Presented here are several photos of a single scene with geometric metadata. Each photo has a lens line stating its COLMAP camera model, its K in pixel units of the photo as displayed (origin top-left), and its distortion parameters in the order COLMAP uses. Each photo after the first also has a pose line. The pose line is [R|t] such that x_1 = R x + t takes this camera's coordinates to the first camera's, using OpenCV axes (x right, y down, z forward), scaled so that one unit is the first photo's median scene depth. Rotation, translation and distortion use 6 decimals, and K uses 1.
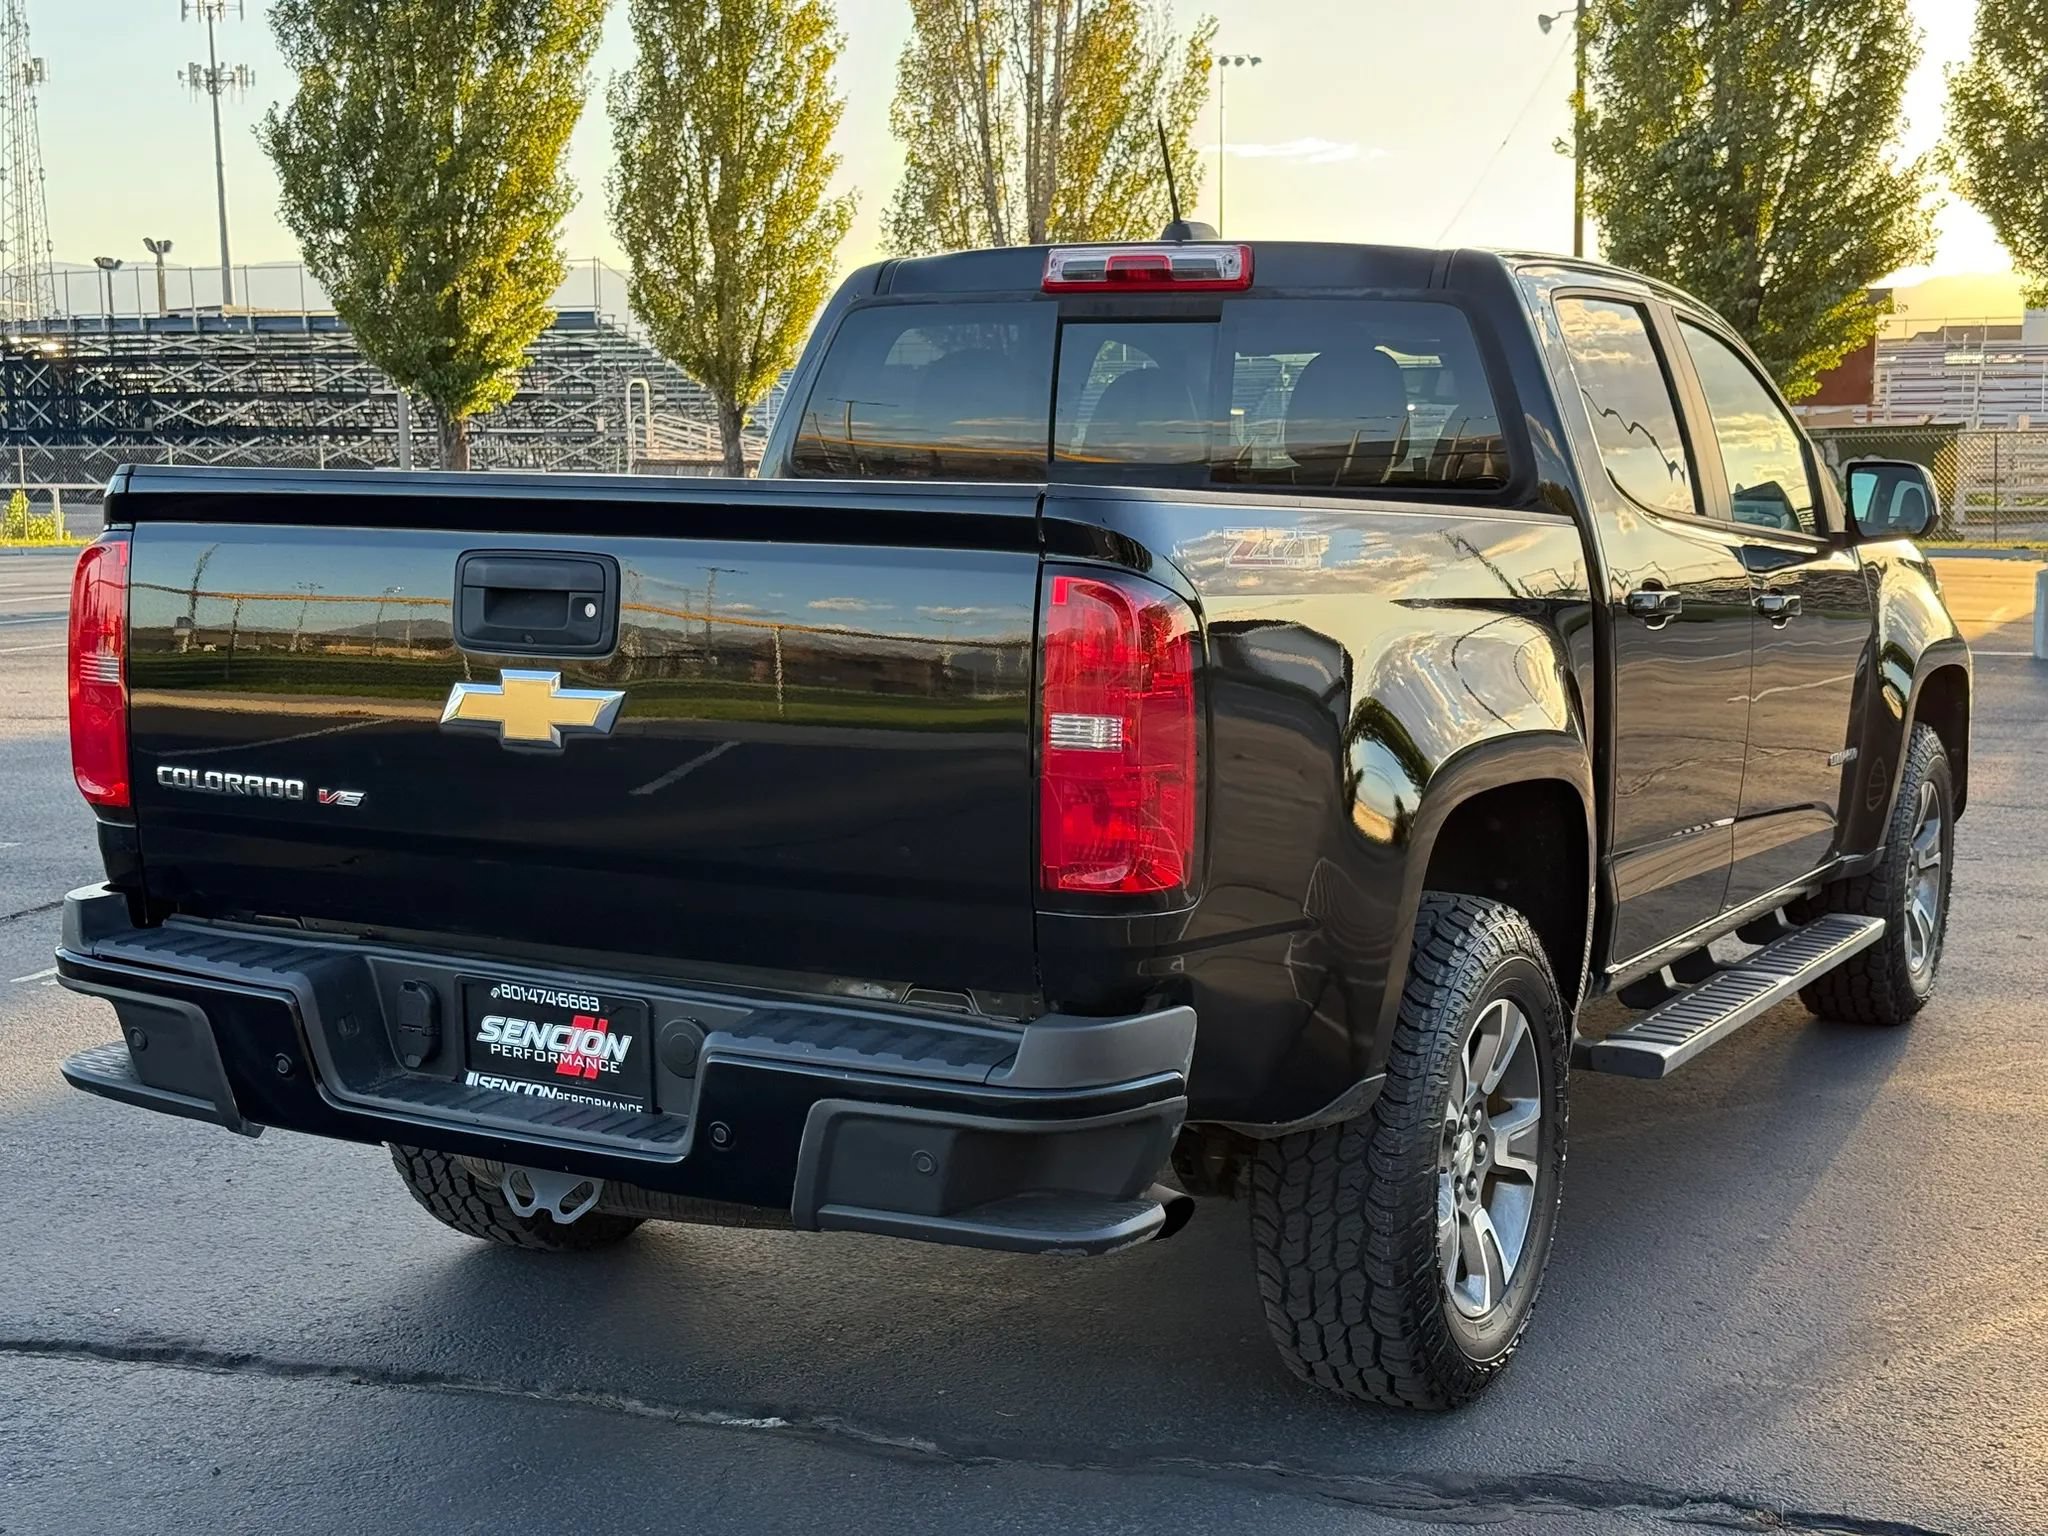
lens RADIAL K [[2864.5, 0, 1028.4], [0, 2864.5, 759.1], [0, 0, 1]] dist [0.112462, 0.000000]
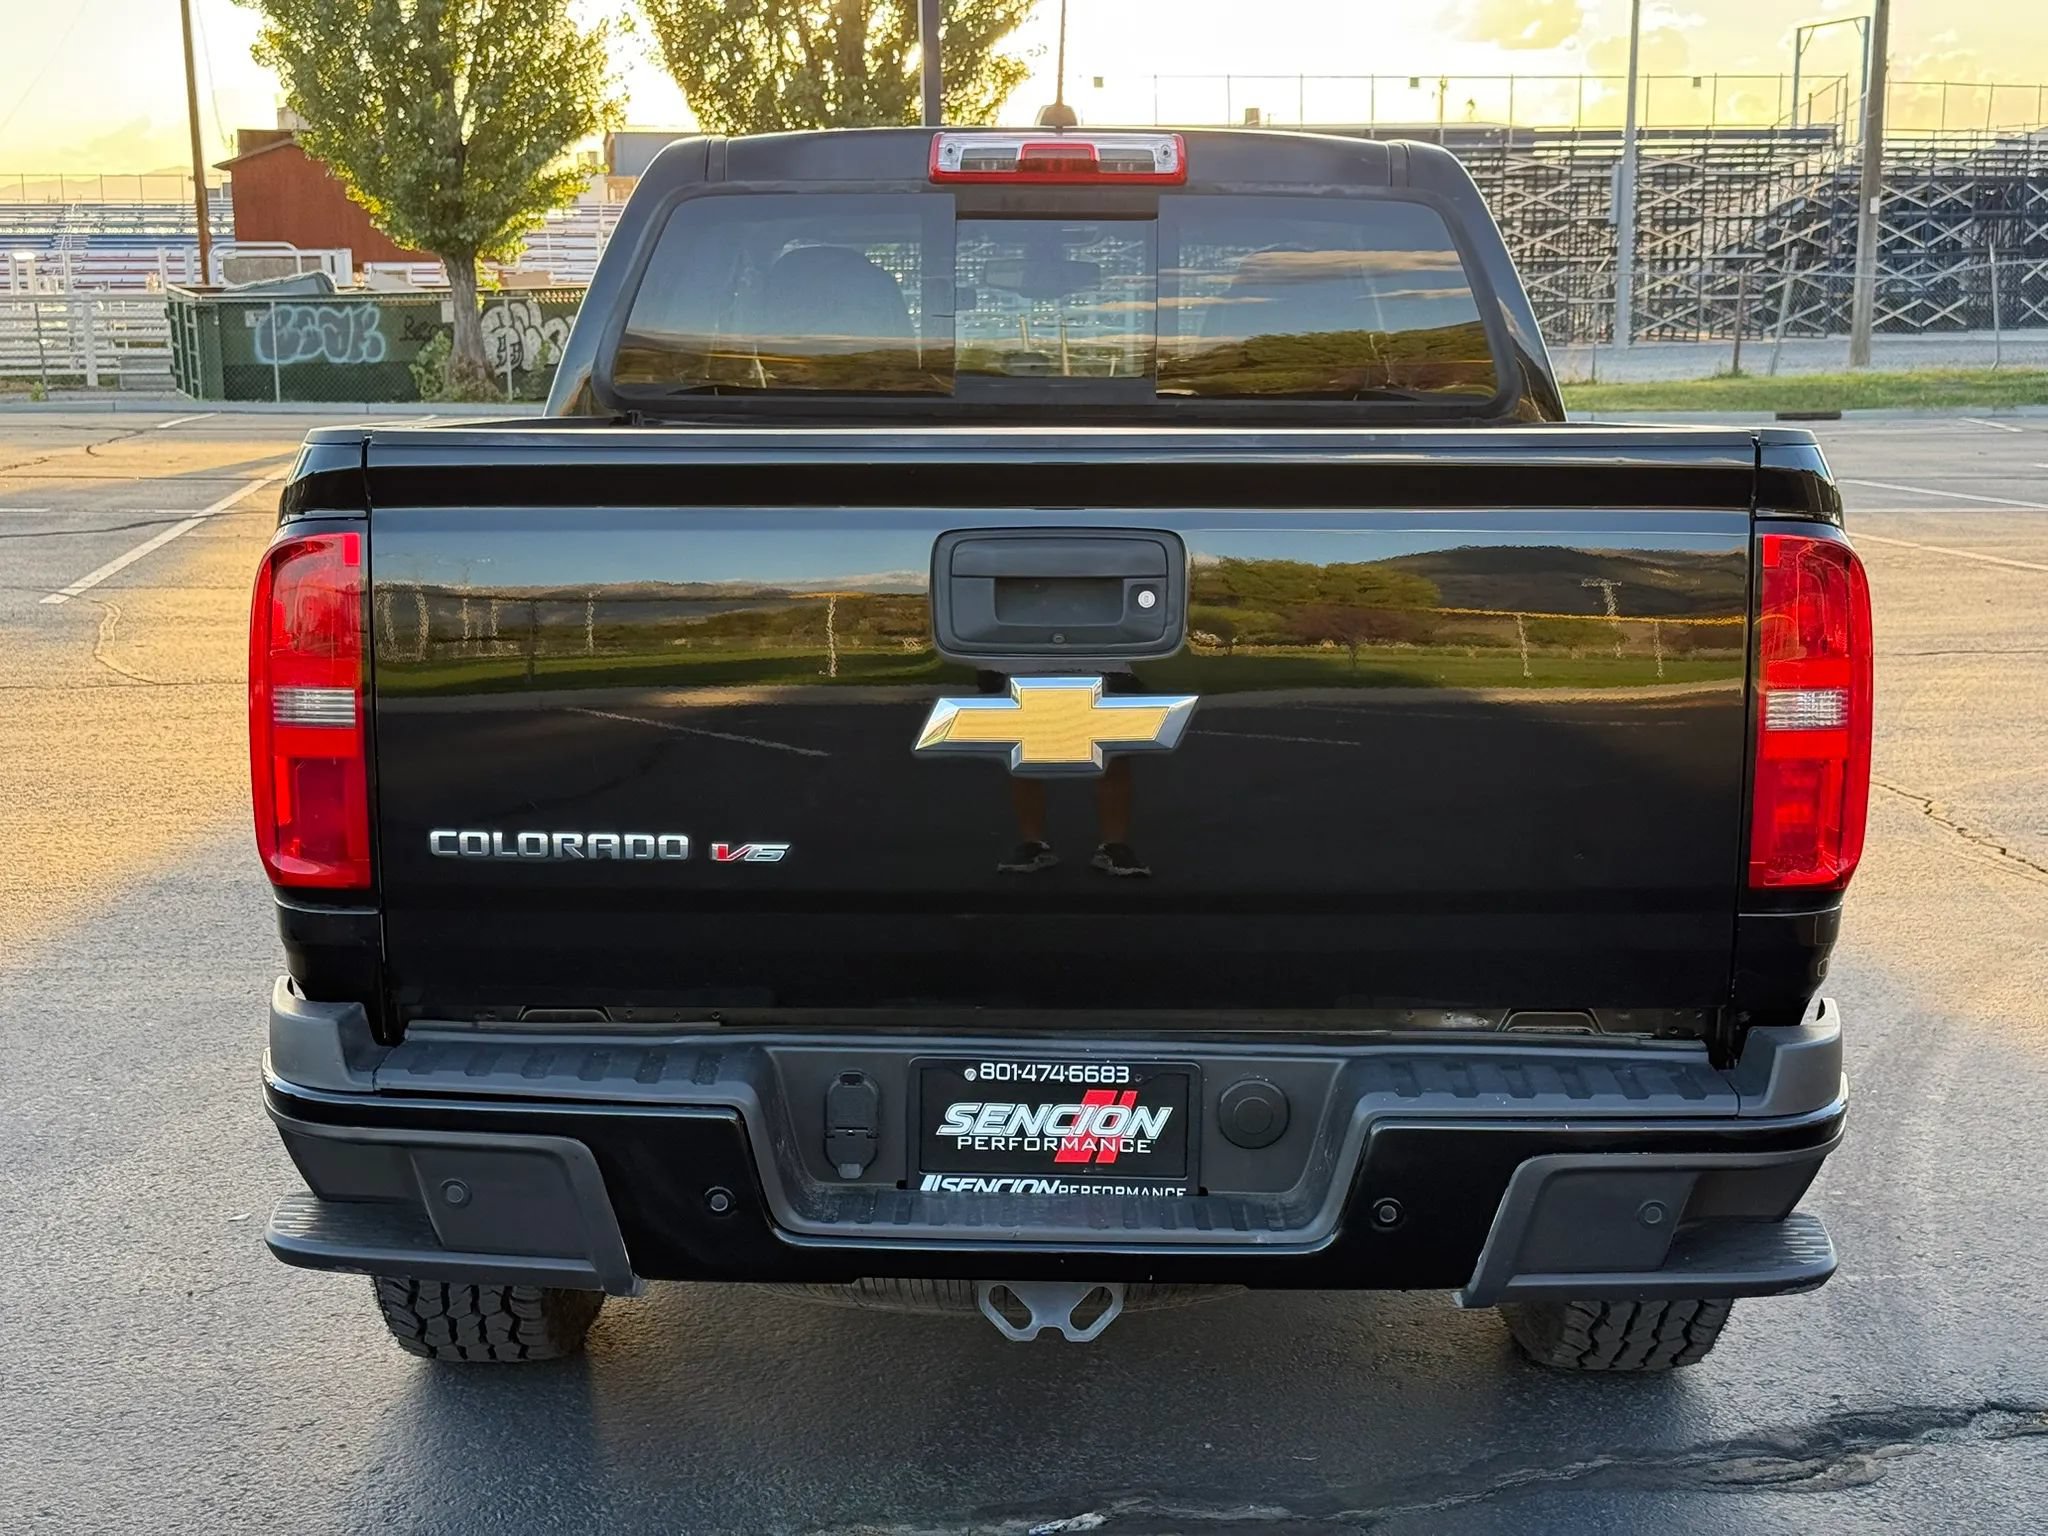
lens RADIAL K [[2864.5, 0, 1022.1], [0, 2864.5, 781.7], [0, 0, 1]] dist [0.112462, 0.000000]
pose [[0.885071, -0.085914, 0.457459, -0.495602], [0.059605, 0.995646, 0.071667, -0.053699], [-0.461624, -0.036164, 0.886338, 0.259752]]
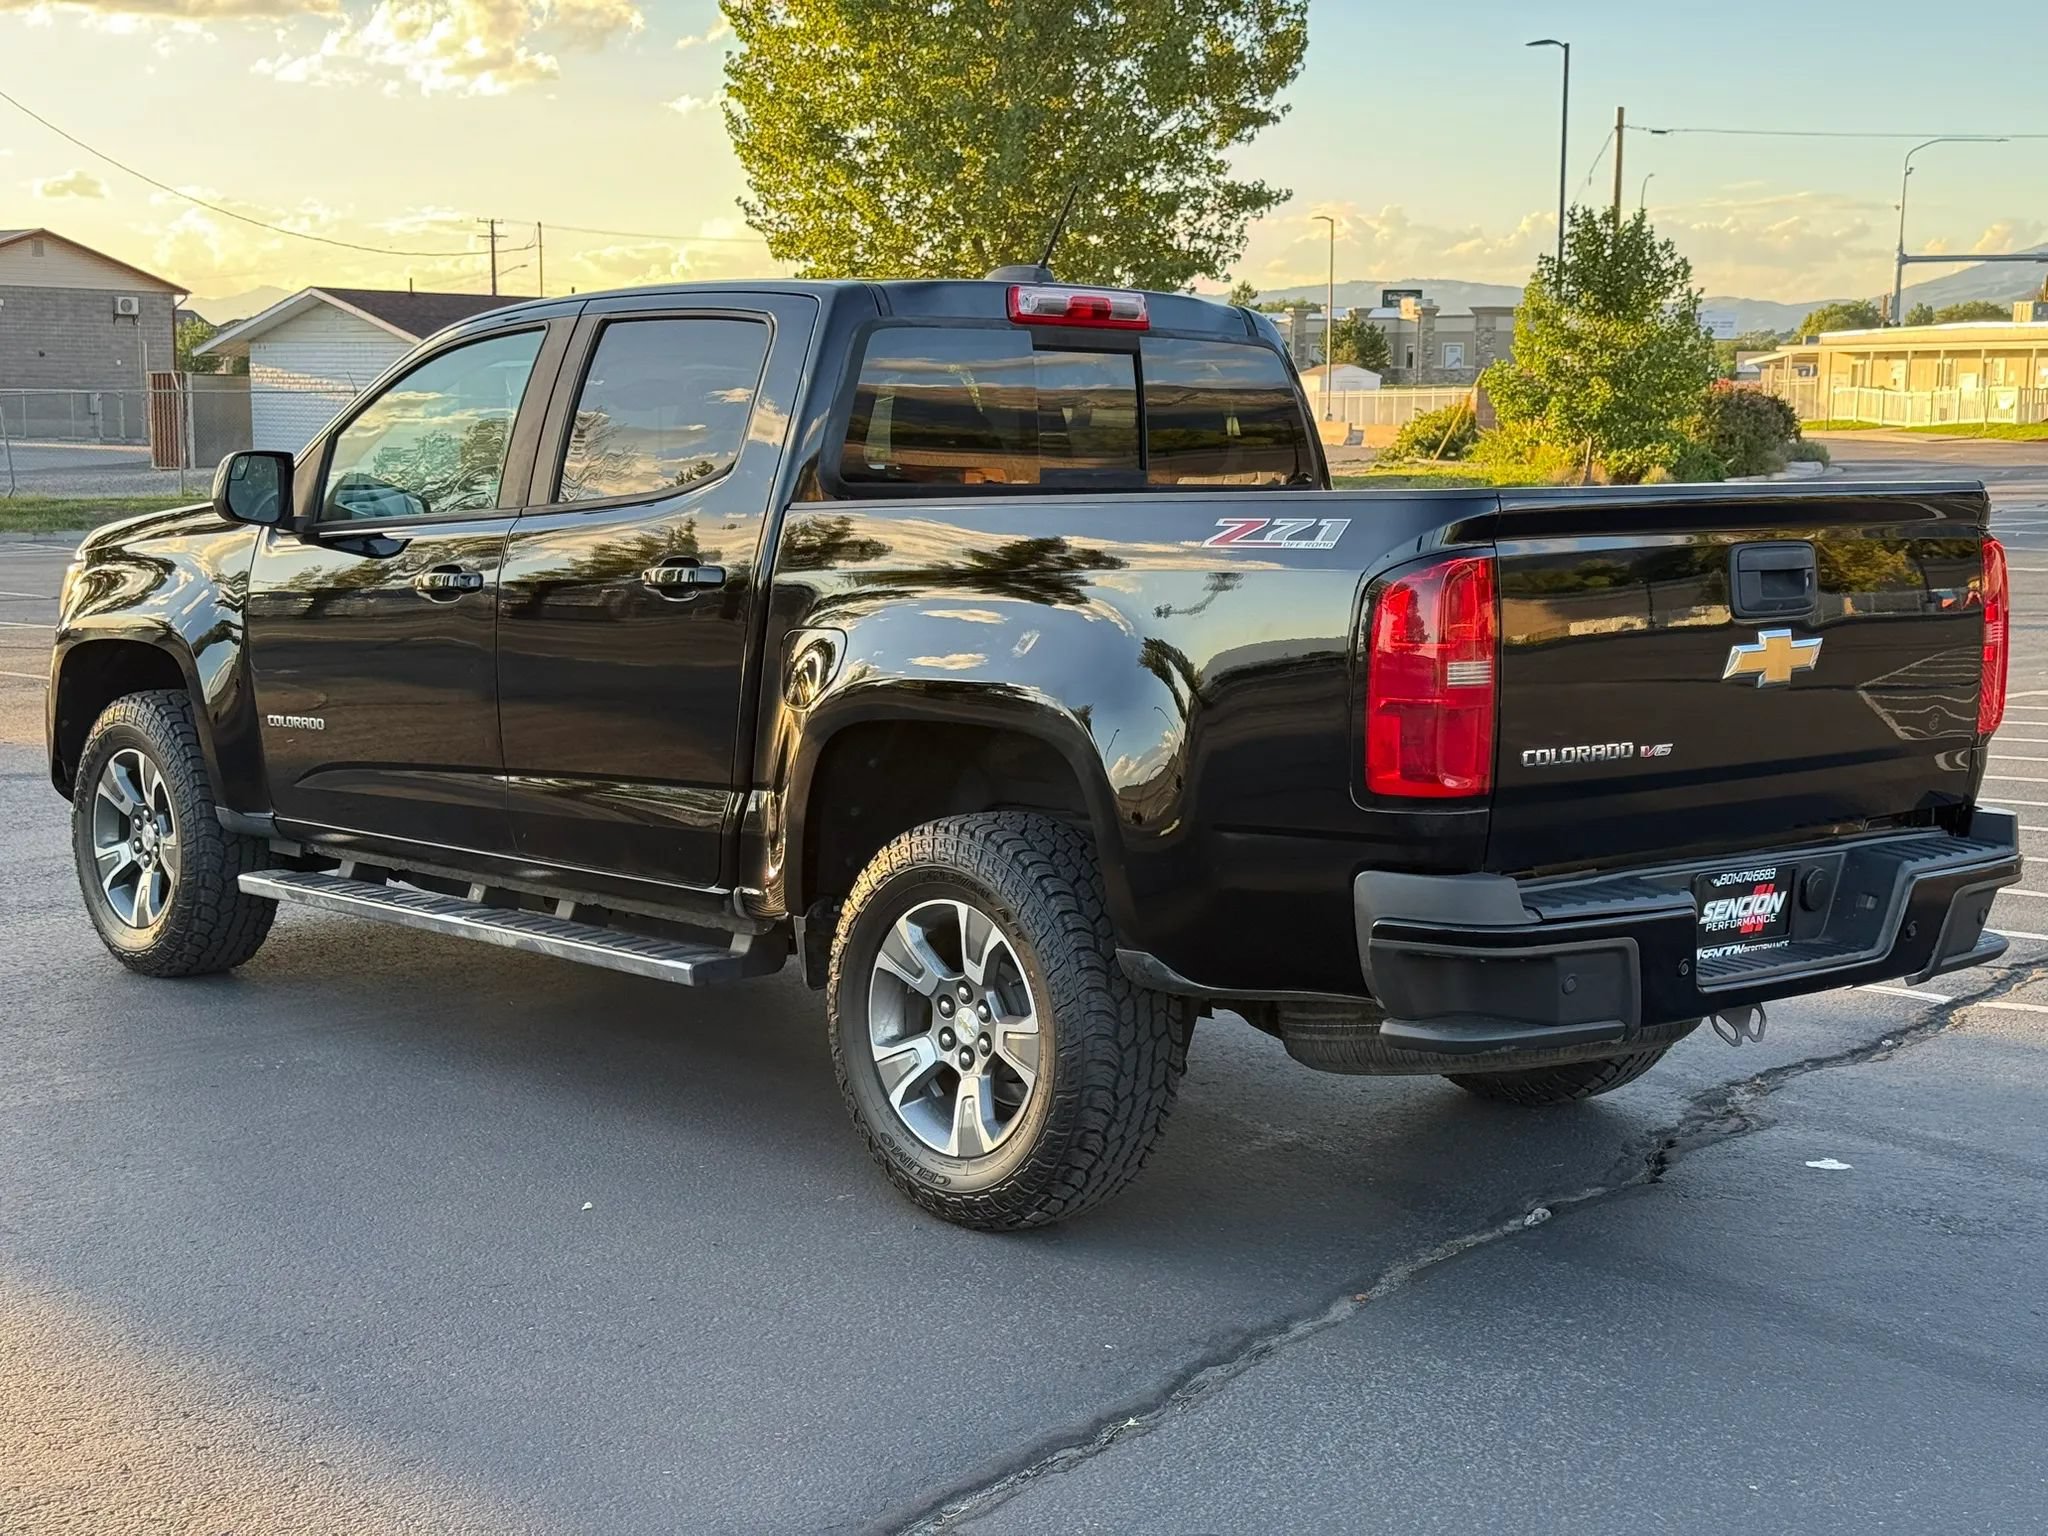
lens RADIAL K [[2864.5, 0, 1025.0], [0, 2864.5, 767.0], [0, 0, 1]] dist [0.112462, 0.000000]
pose [[0.341039, -0.114226, 0.933084, -1.397408], [0.101681, 0.991249, 0.084182, -0.104785], [-0.934534, 0.066167, 0.349669, 0.771224]]
